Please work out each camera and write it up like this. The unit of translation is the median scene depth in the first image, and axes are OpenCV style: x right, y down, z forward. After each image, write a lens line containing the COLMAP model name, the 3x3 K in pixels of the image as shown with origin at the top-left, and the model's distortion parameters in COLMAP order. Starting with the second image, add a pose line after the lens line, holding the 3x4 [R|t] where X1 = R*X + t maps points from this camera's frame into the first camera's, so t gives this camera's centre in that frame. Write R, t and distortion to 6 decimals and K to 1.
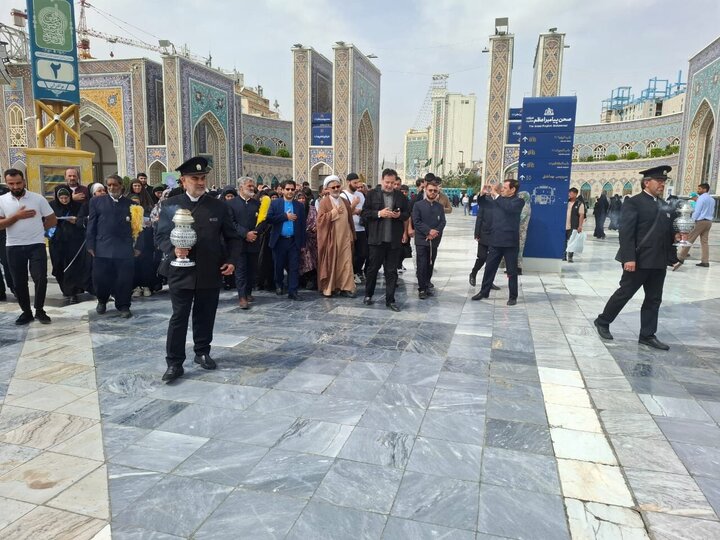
lens RADIAL K [[494.4, 0, 371.3], [0, 494.4, 273.0], [0, 0, 1]] dist [0.029188, -0.028296]
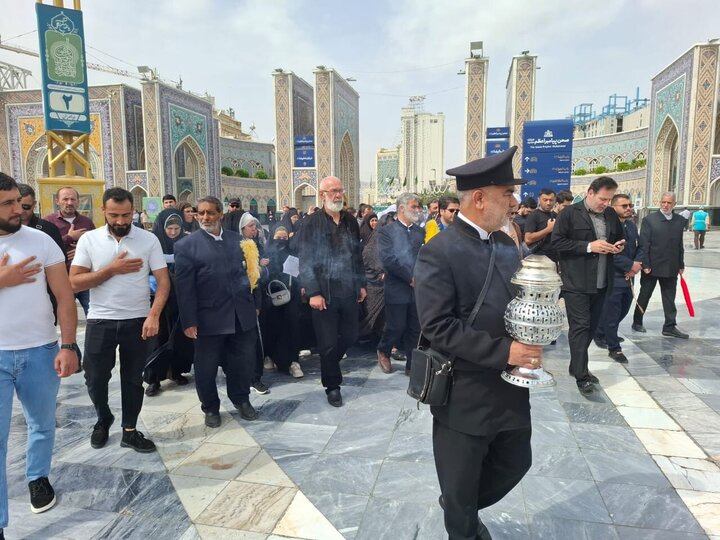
lens RADIAL K [[494.4, 0, 369.6], [0, 494.4, 279.4], [0, 0, 1]] dist [0.029188, -0.028296]
pose [[0.998261, -0.033178, 0.048719, -0.028614], [0.034371, 0.999124, -0.023873, 0.001751], [-0.047884, 0.025506, 0.998527, -0.017028]]
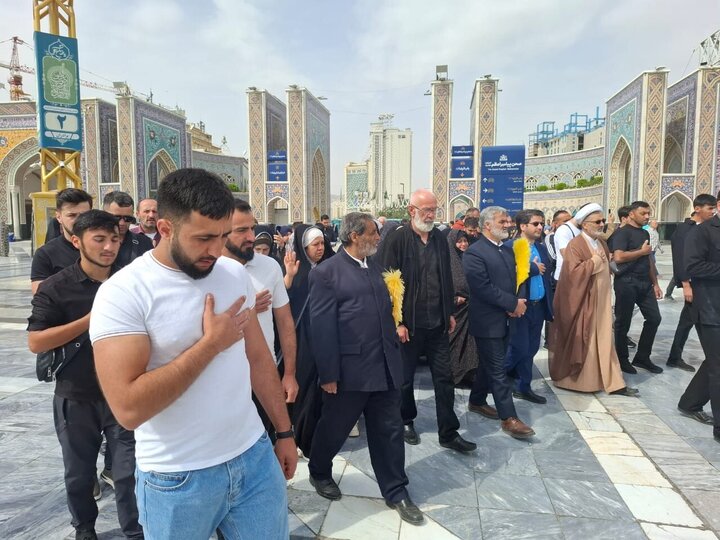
lens RADIAL K [[494.4, 0, 357.0], [0, 494.4, 274.1], [0, 0, 1]] dist [0.029188, -0.028296]
pose [[0.995717, -0.029204, 0.087719, -0.034896], [0.034400, 0.997705, -0.058314, 0.005856], [-0.085815, 0.061082, 0.994437, -0.049047]]
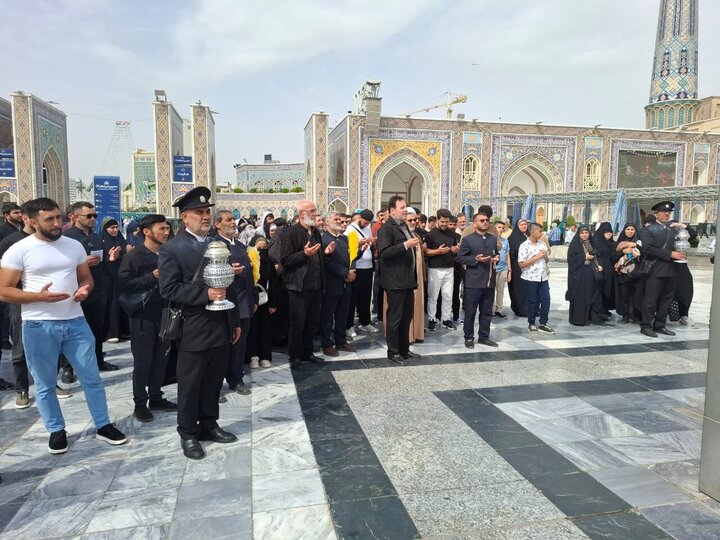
lens RADIAL K [[494.4, 0, 362.0], [0, 494.4, 271.6], [0, 0, 1]] dist [0.029188, -0.028296]
pose [[0.883755, -0.054149, 0.464806, 0.093307], [0.076886, 0.996586, -0.030087, 0.065037], [-0.461590, 0.062326, 0.884901, -0.428742]]
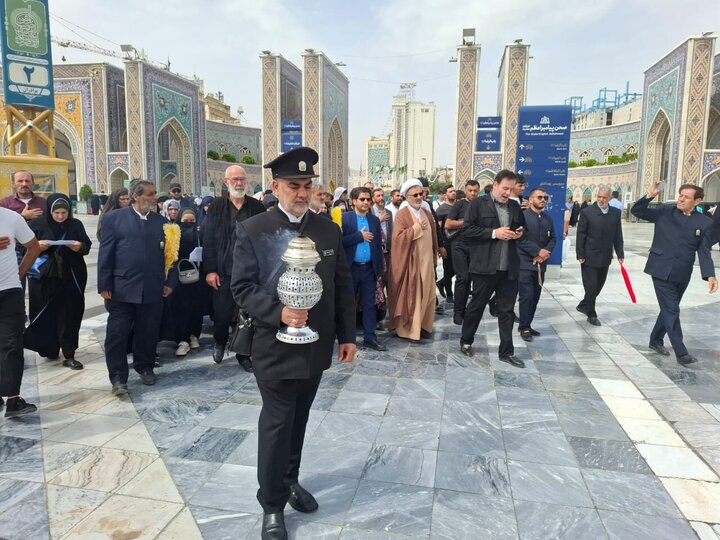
lens RADIAL K [[494.4, 0, 367.6], [0, 494.4, 270.1], [0, 0, 1]] dist [0.029188, -0.028296]
pose [[0.997543, -0.015193, 0.068385, -0.023039], [0.016492, 0.999693, -0.018475, -0.001898], [-0.068084, 0.019558, 0.997488, 0.006269]]
